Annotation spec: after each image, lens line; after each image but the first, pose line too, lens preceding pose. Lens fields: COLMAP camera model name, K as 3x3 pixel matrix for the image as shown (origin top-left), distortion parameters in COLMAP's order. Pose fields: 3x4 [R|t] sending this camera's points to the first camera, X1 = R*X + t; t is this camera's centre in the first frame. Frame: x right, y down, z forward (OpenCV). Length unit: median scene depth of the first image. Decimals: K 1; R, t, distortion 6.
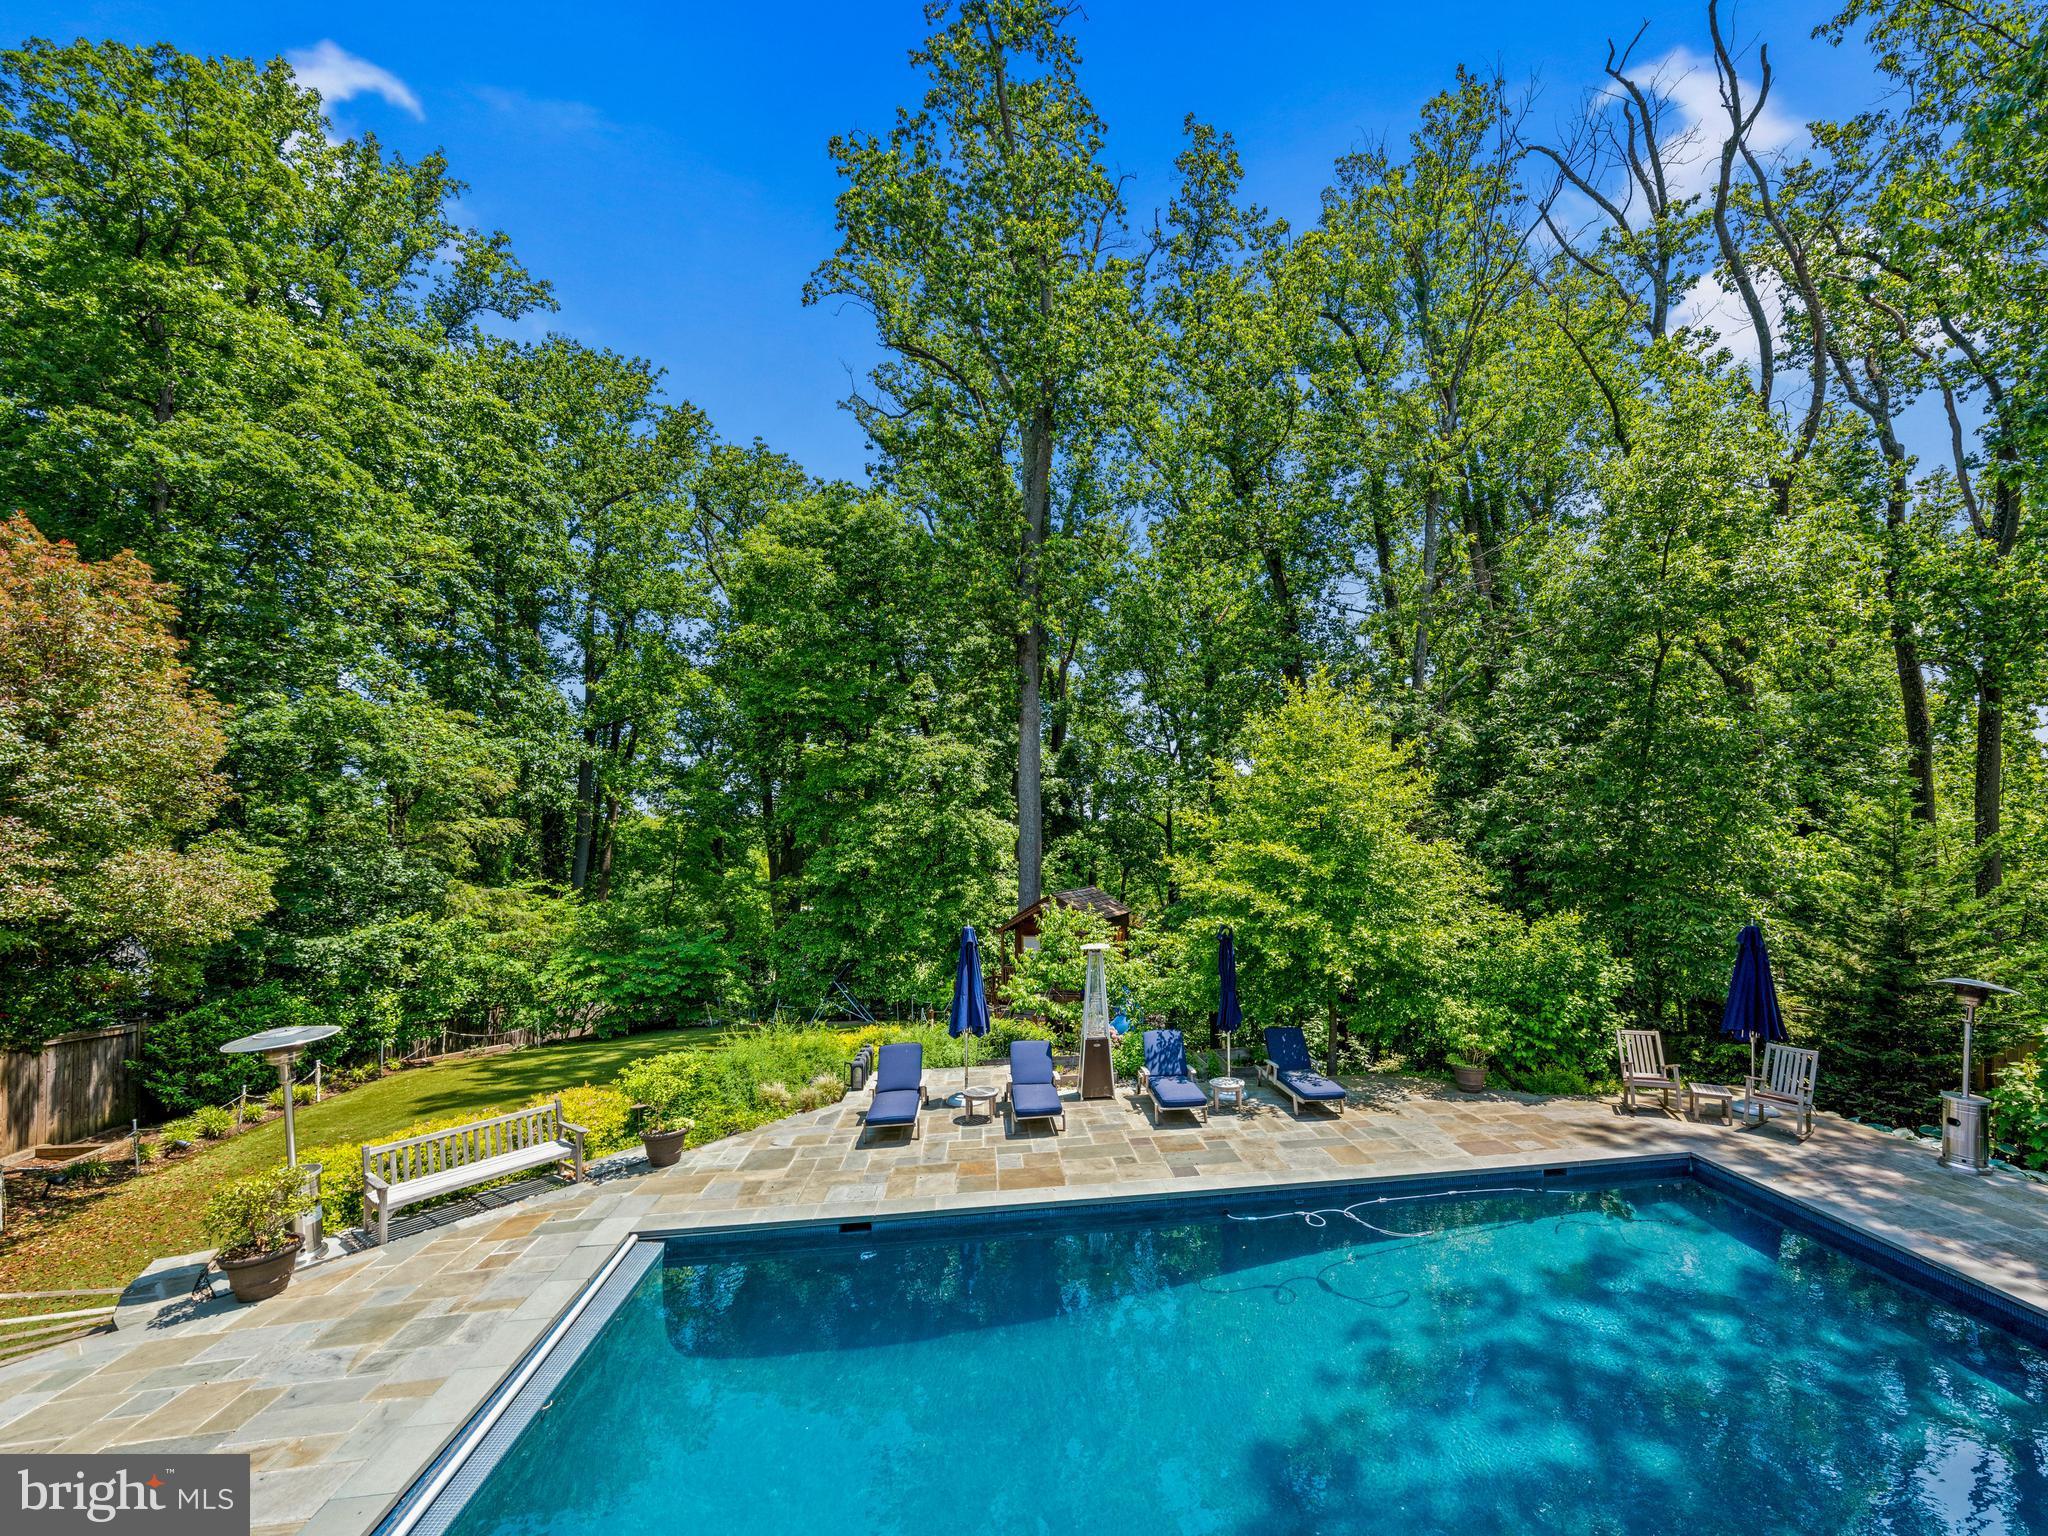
lens RADIAL K [[812.4, 0, 1090.2], [0, 812.4, 828.4], [0, 0, 1]] dist [-0.003982, -0.000306]
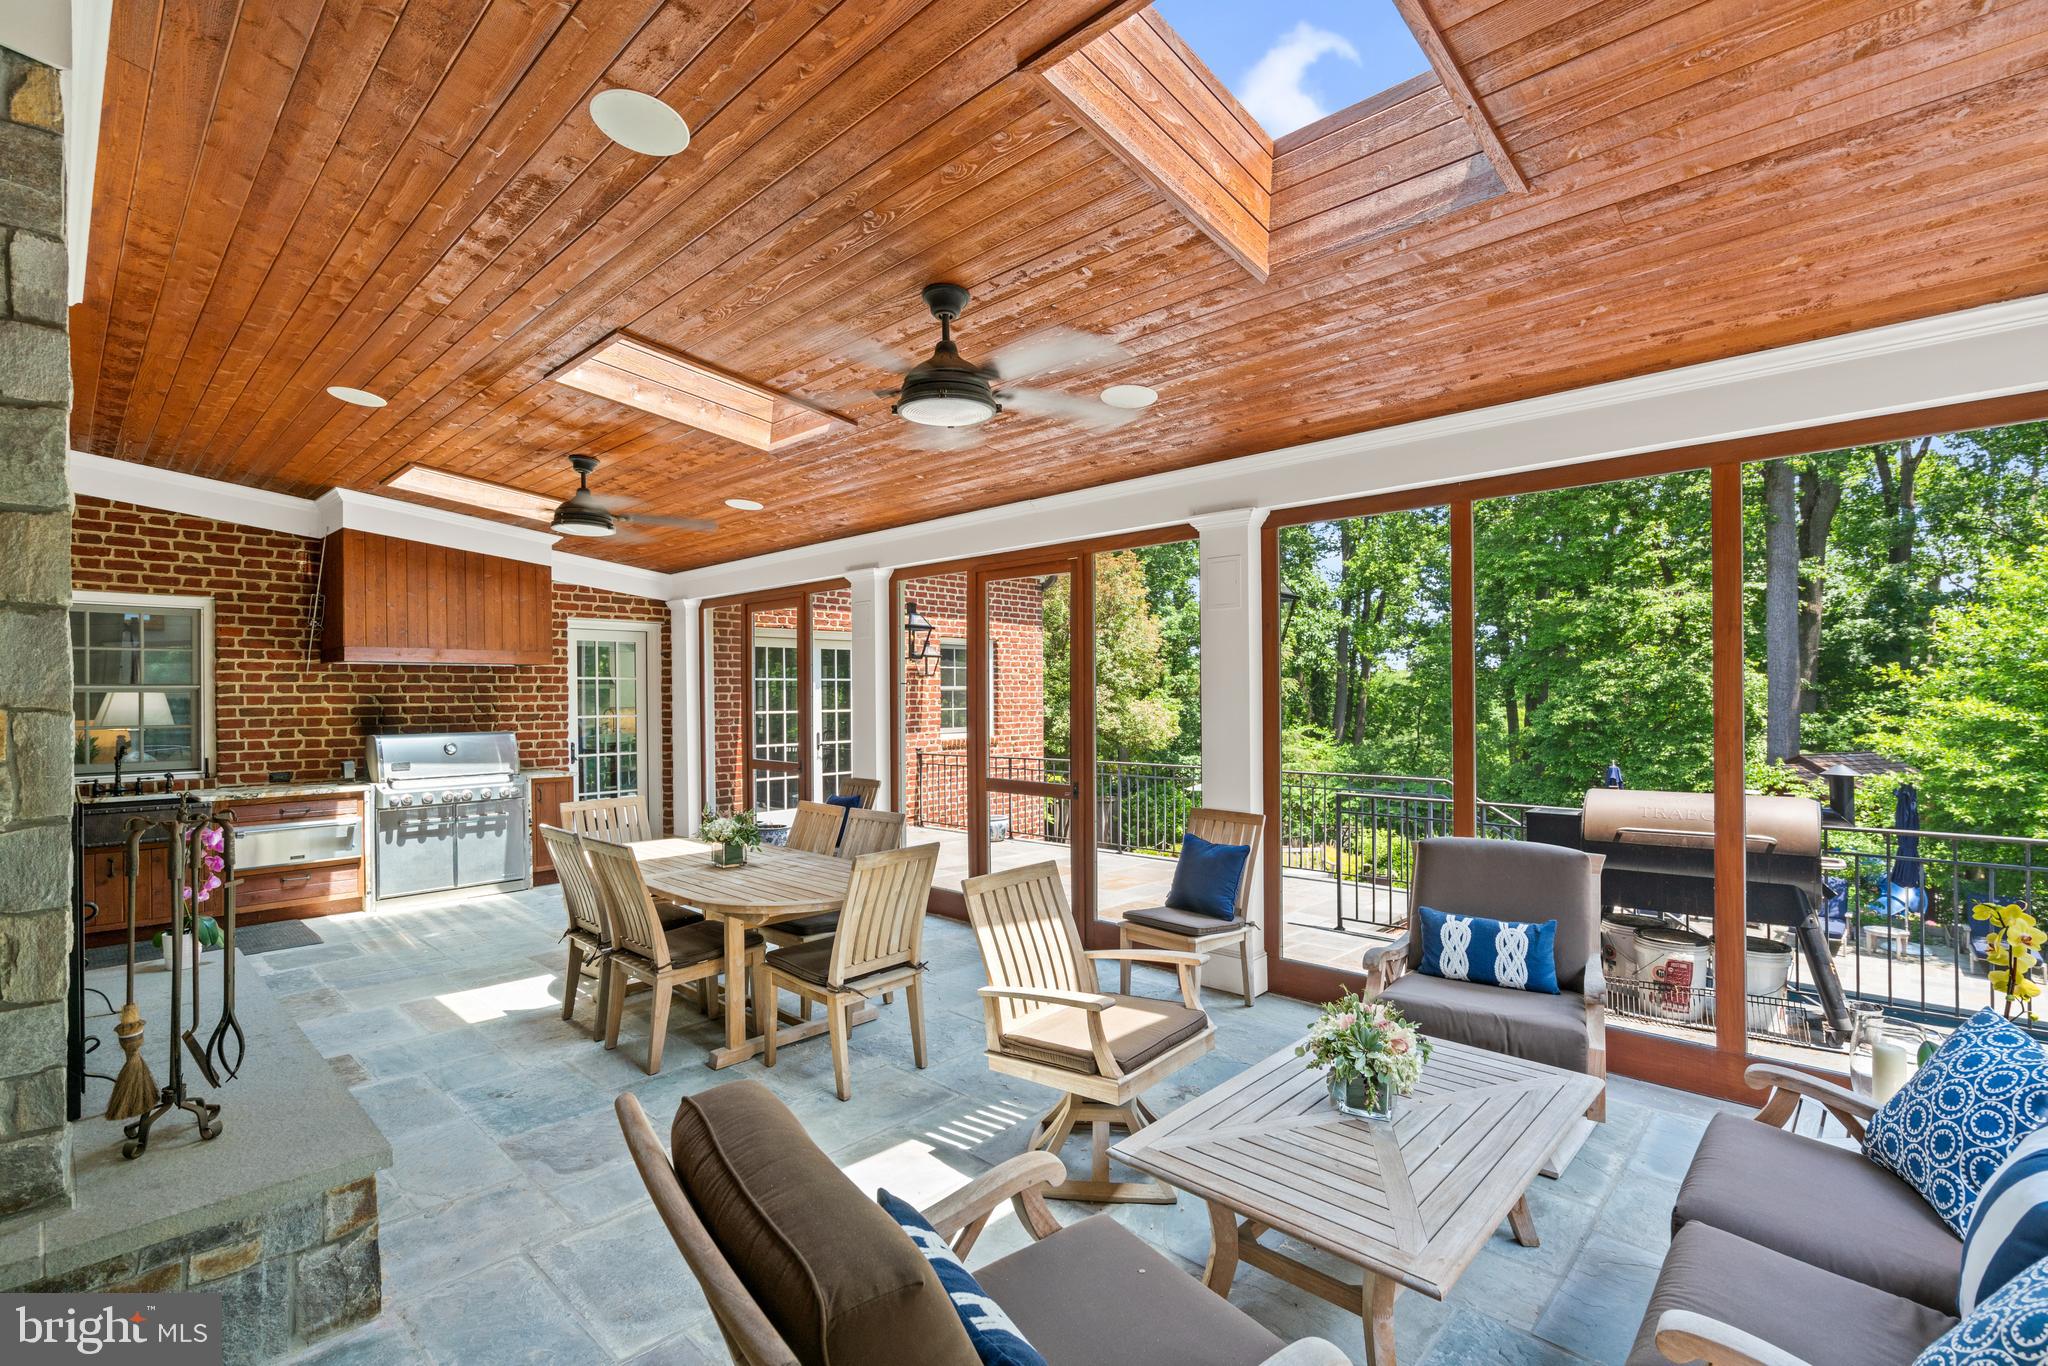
lens RADIAL K [[930.9, 0, 1017.6], [0, 930.9, 694.2], [0, 0, 1]] dist [-0.002053, -0.000118]
pose [[0.622652, 0.000166, -0.782499, 0.189970], [0.010111, 0.999915, 0.008258, -0.003655], [0.782433, -0.013054, 0.622598, -0.281186]]
